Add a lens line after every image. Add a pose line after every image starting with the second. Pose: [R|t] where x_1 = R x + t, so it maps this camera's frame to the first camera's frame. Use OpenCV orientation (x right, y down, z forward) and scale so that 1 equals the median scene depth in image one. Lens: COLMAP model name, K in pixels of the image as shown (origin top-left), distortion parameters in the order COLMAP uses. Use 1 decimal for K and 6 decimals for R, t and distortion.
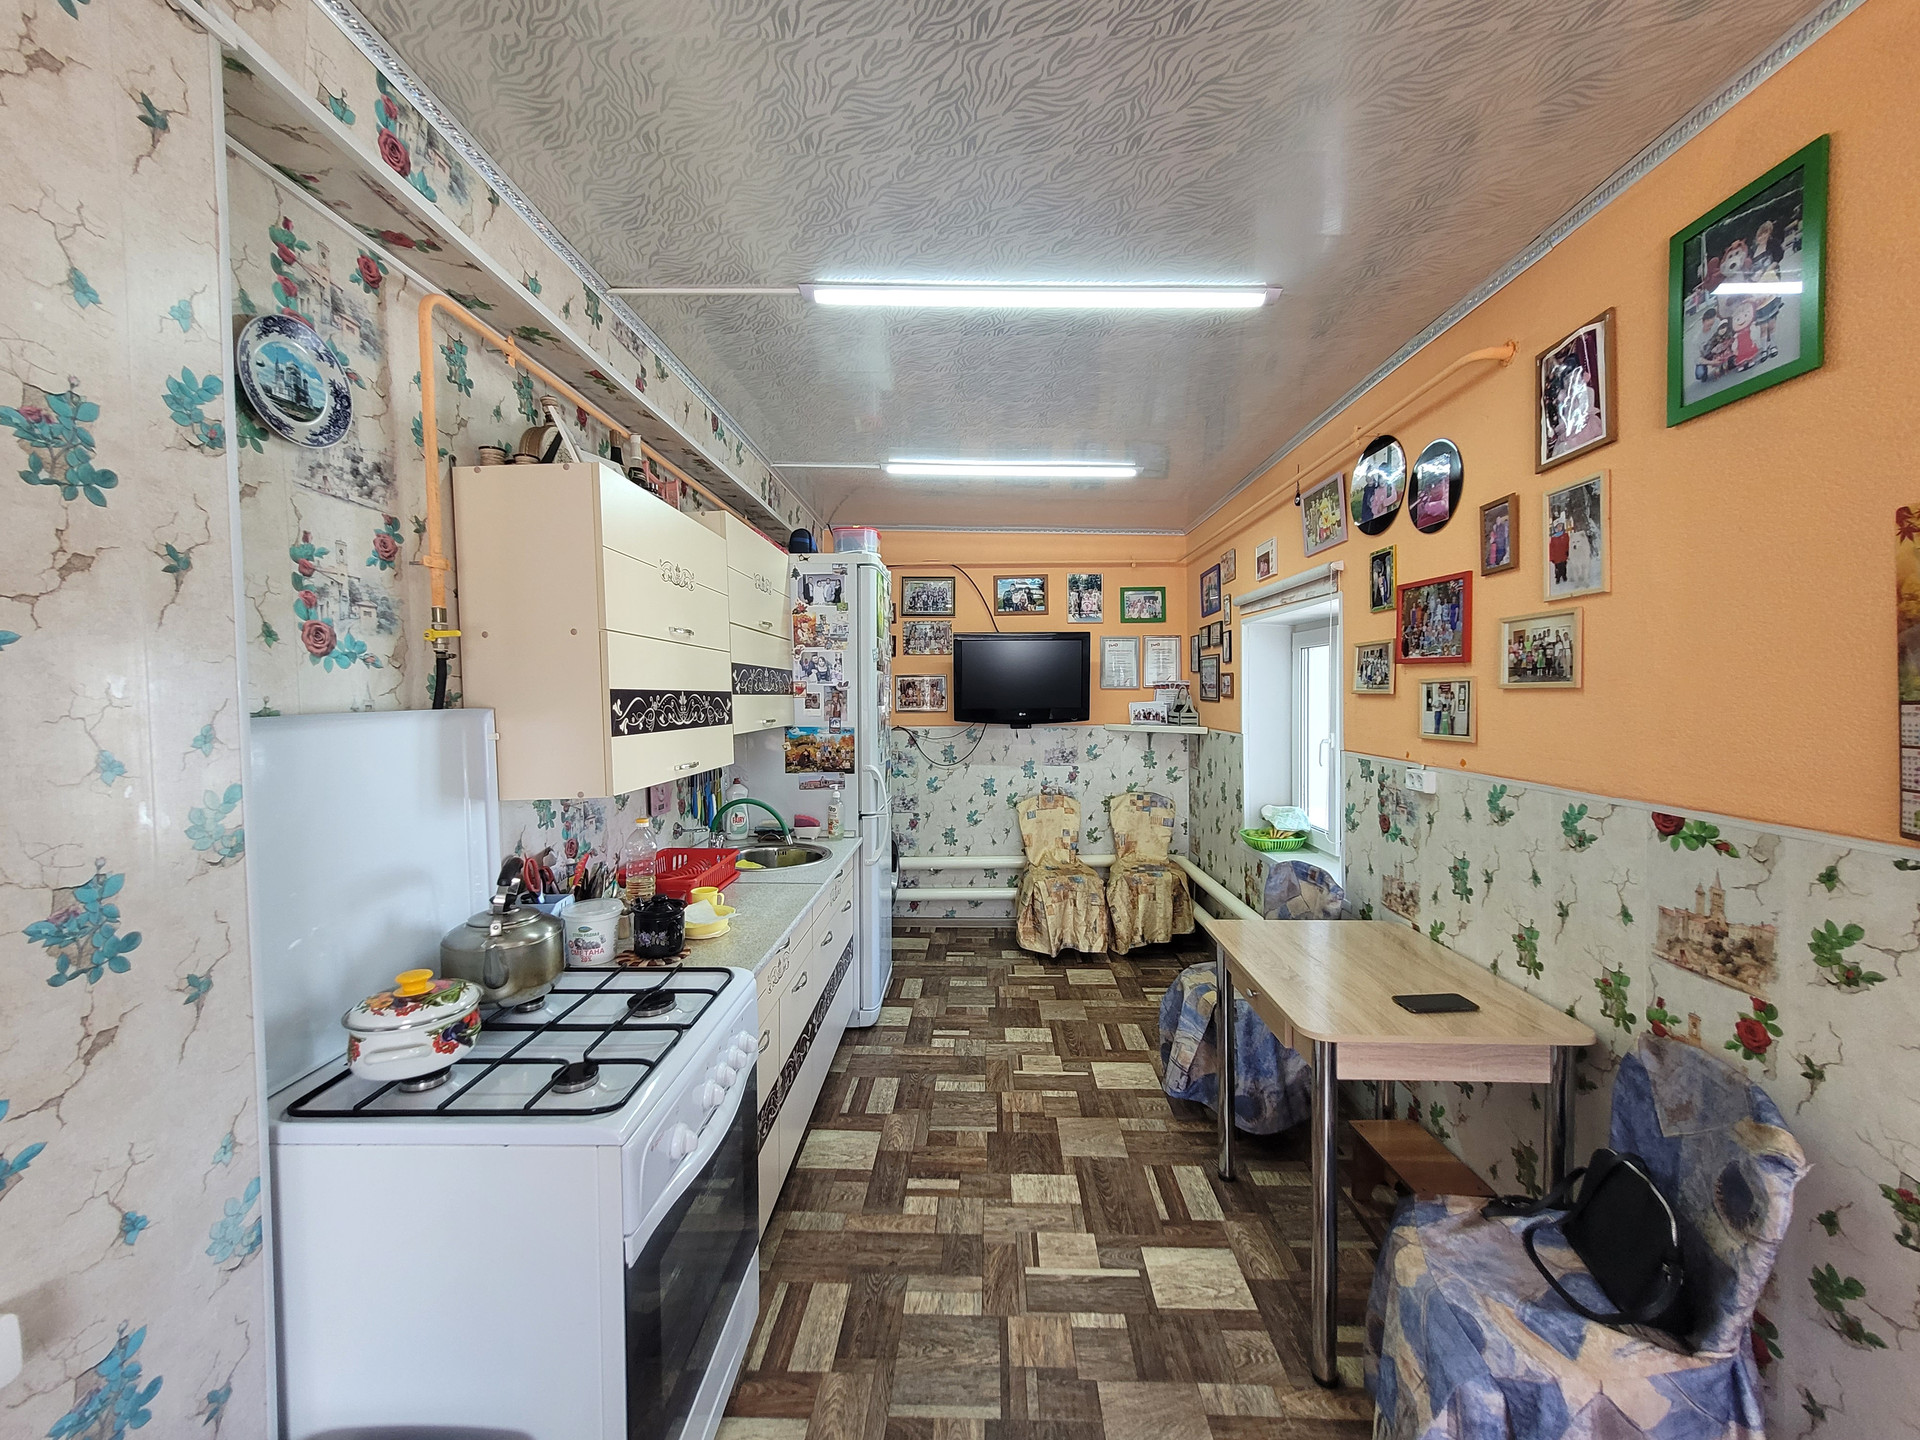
lens RADIAL K [[757.4, 0, 962.8], [0, 757.4, 713.3], [0, 0, 1]] dist [0.003102, 0.000630]
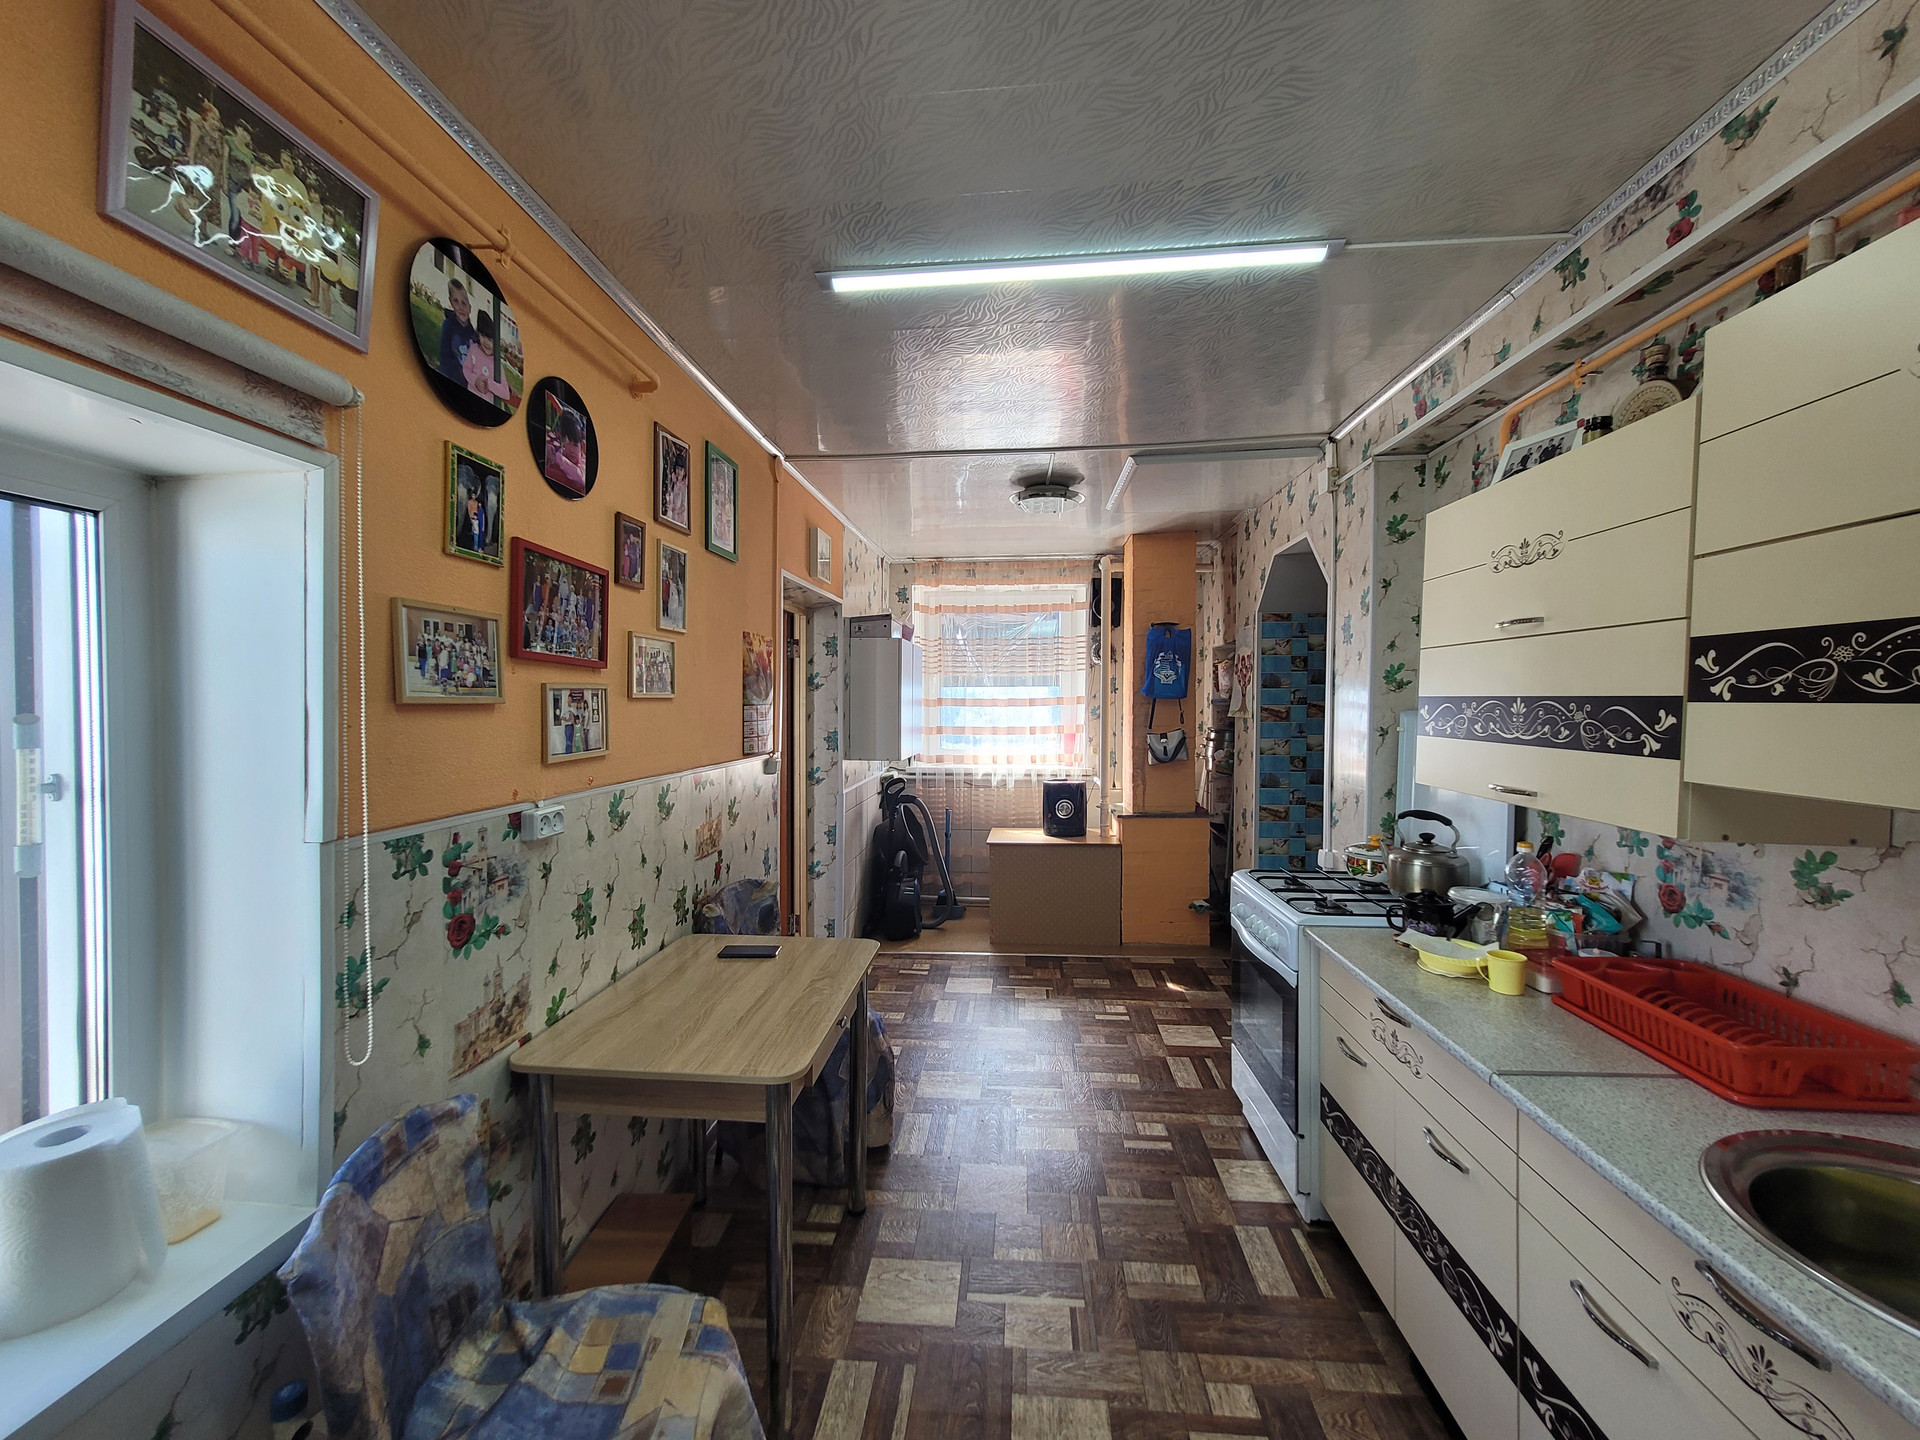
lens RADIAL K [[757.4, 0, 962.0], [0, 757.4, 709.7], [0, 0, 1]] dist [0.003102, 0.000630]
pose [[-0.999012, 0.001947, 0.044407, 0.177996], [0.003684, 0.999230, 0.039069, -0.048431], [-0.044296, 0.039194, -0.998249, 1.783343]]
